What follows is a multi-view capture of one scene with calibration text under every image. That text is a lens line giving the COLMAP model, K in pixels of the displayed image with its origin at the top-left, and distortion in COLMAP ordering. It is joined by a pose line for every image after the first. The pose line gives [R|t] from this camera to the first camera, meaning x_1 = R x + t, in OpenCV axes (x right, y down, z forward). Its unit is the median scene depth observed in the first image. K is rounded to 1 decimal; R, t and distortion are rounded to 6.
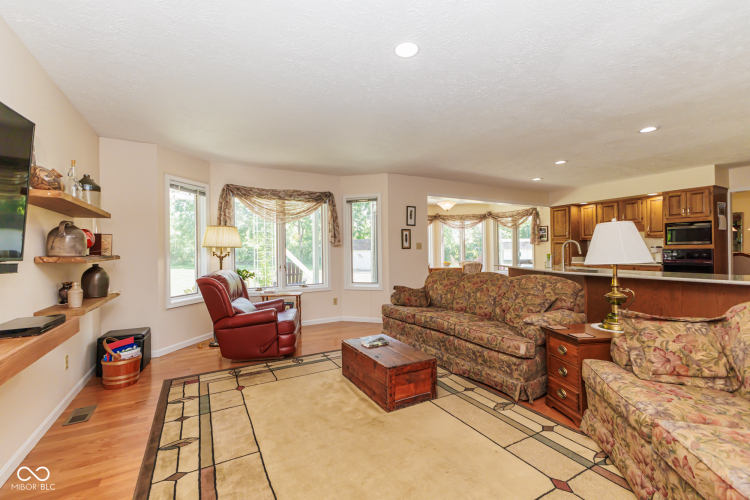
lens RADIAL K [[326.4, 0, 376.8], [0, 326.4, 250.2], [0, 0, 1]] dist [0.001890, 0.000107]
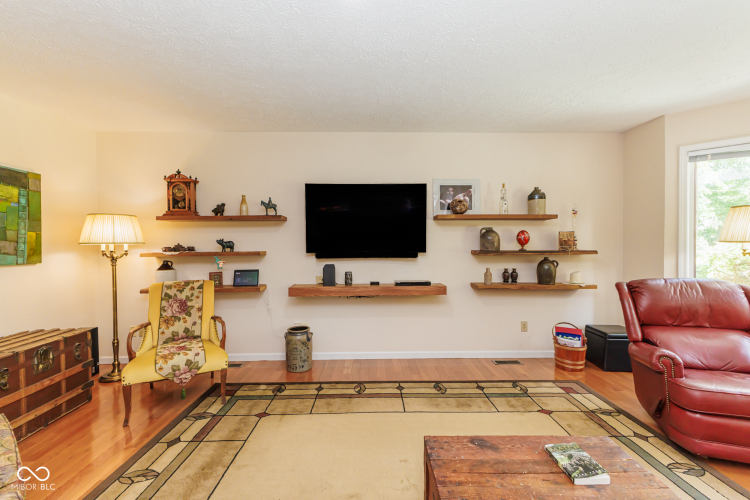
lens RADIAL K [[326.4, 0, 376.8], [0, 326.4, 250.2], [0, 0, 1]] dist [0.001890, 0.000107]
pose [[-0.473381, 0.021536, -0.880595, 0.518032], [0.008598, 0.999766, 0.019829, -0.014692], [0.880816, 0.001815, -0.473455, 1.011331]]
